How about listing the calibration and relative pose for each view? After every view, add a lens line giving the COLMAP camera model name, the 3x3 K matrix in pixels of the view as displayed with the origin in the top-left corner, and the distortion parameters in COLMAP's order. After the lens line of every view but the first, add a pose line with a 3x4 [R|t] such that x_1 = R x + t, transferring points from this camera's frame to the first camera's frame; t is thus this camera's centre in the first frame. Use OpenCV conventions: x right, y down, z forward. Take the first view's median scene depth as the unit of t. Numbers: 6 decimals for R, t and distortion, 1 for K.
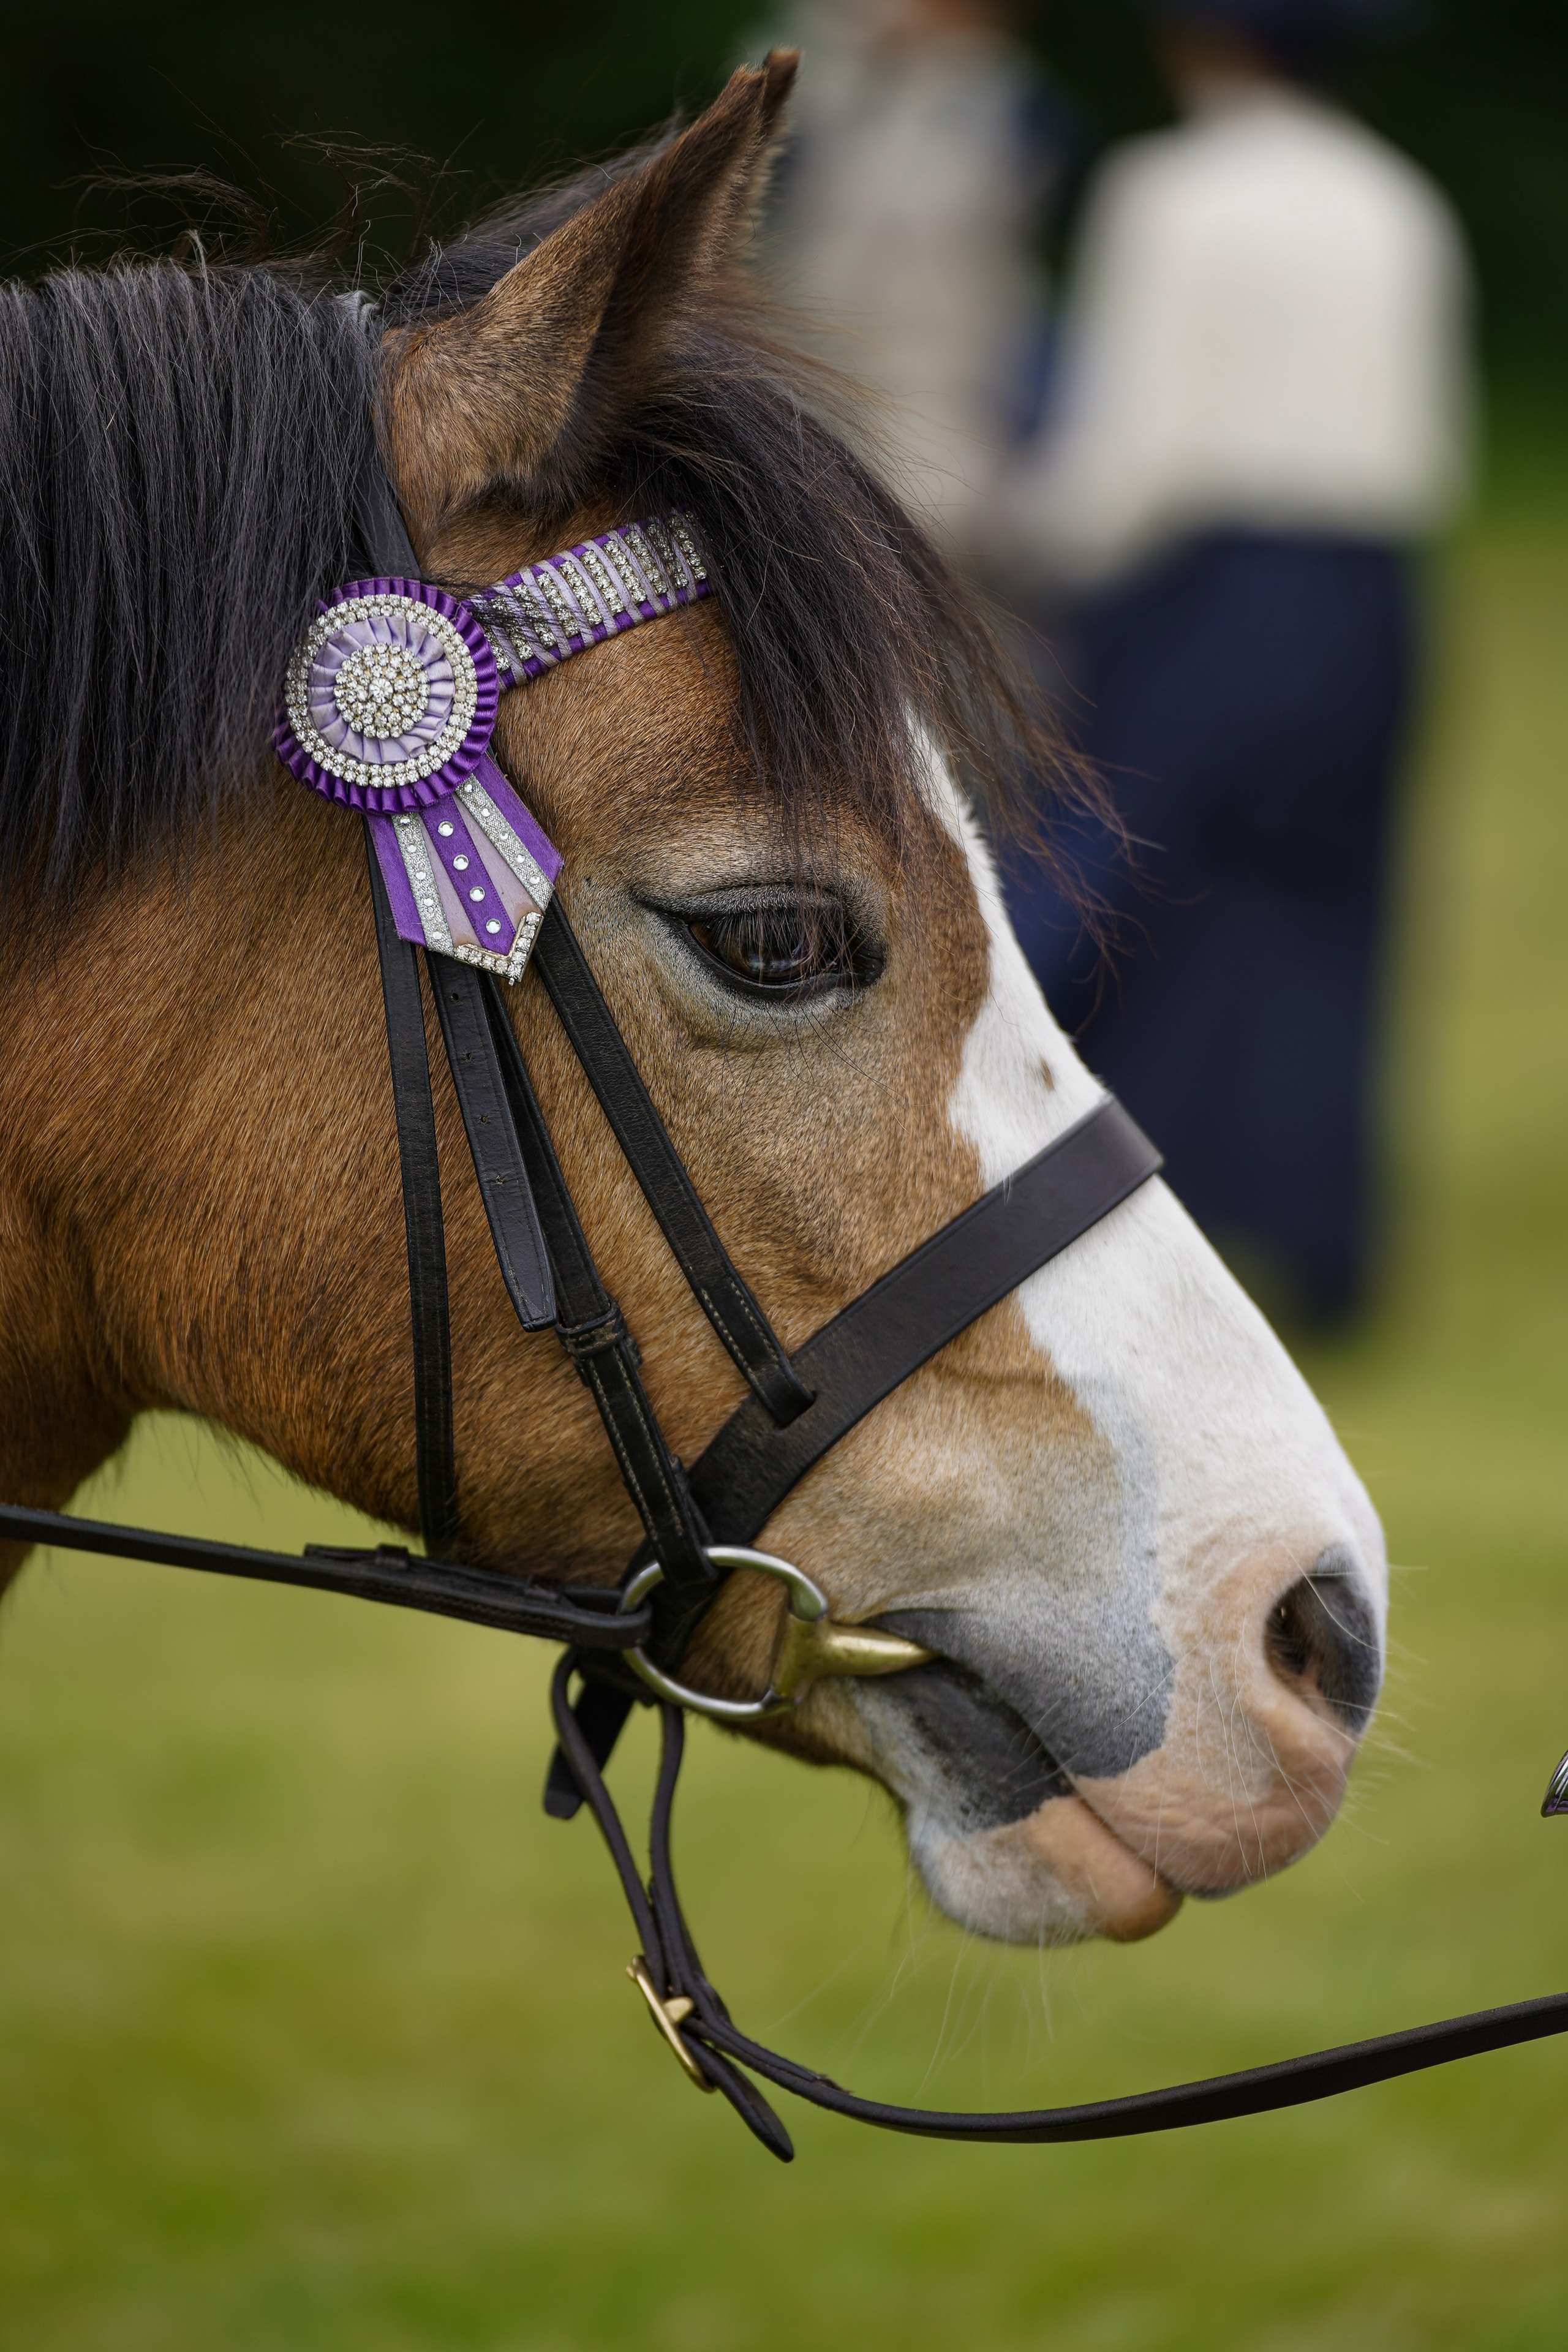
lens RADIAL K [[8960.0, 0, 783.9], [0, 8960.0, 1175.5], [0, 0, 1]] dist [-0.239722, 0.000000]
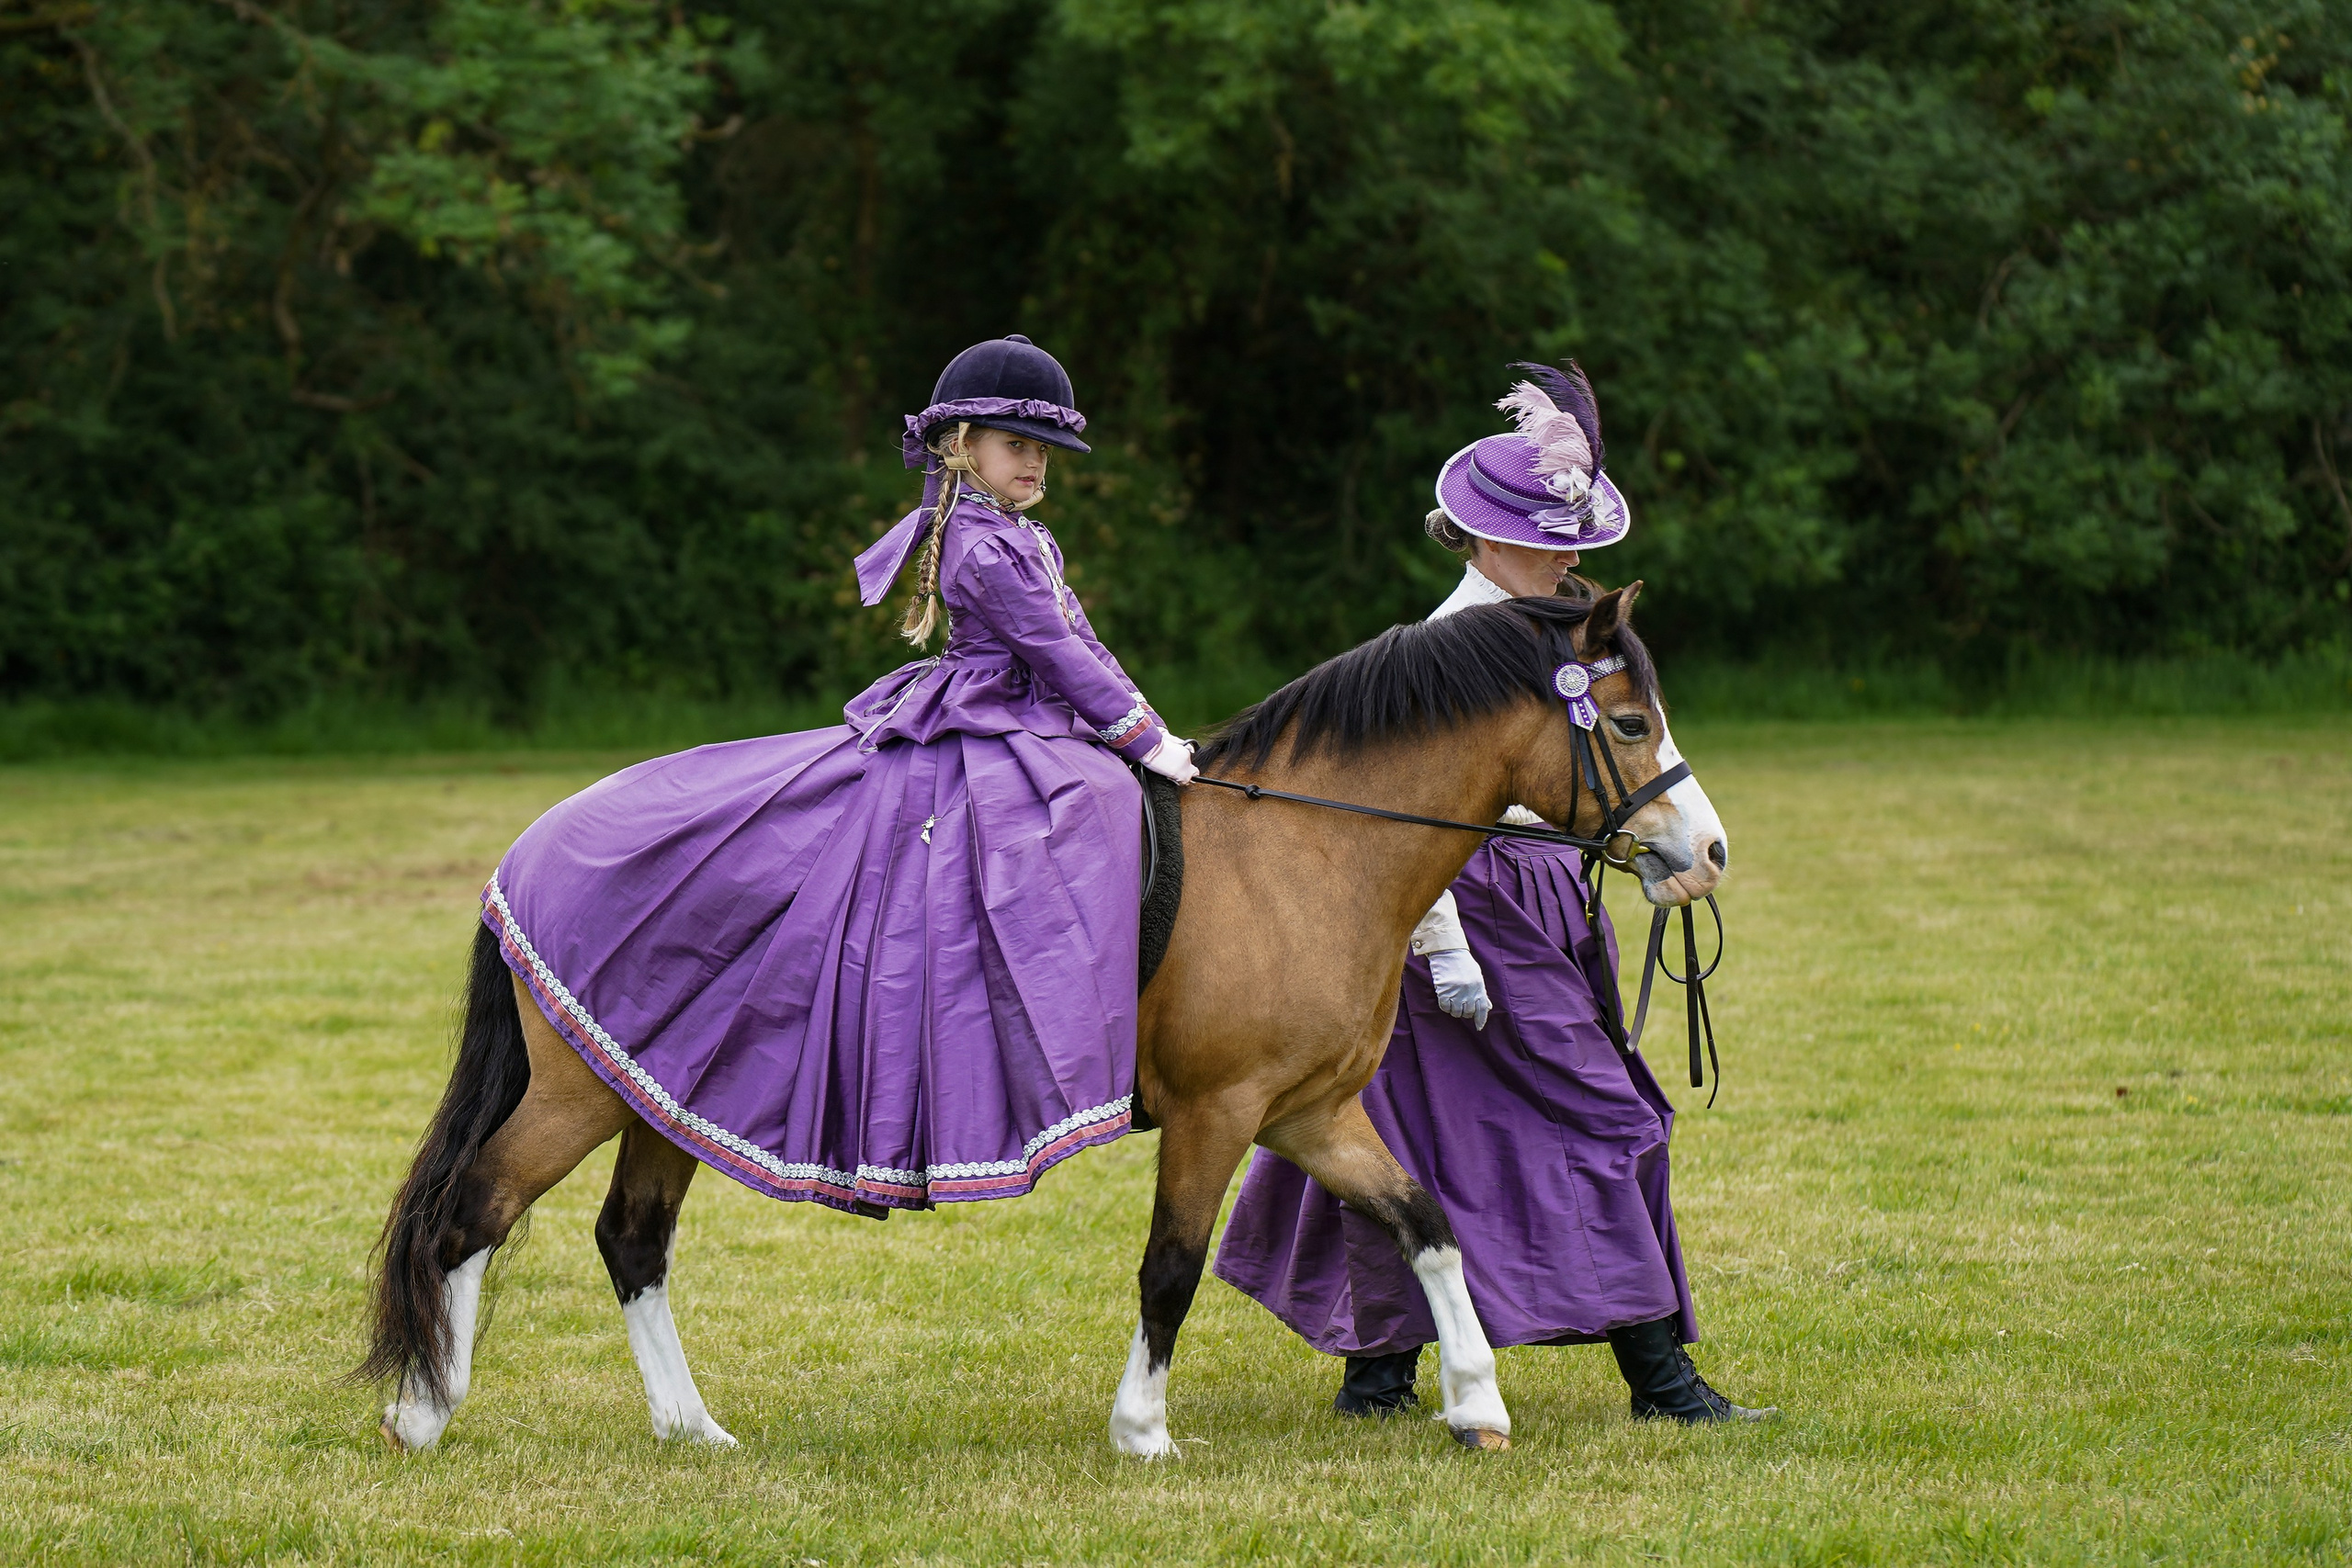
lens RADIAL K [[6278.3, 0, 1175.0], [0, 6278.3, 783.7], [0, 0, 1]] dist [0.150819, 0.000000]
pose [[0.998619, 0.048667, -0.019805, -0.219146], [-0.049950, 0.996261, -0.070497, 0.321529], [0.016300, 0.071388, 0.997315, -3.185353]]
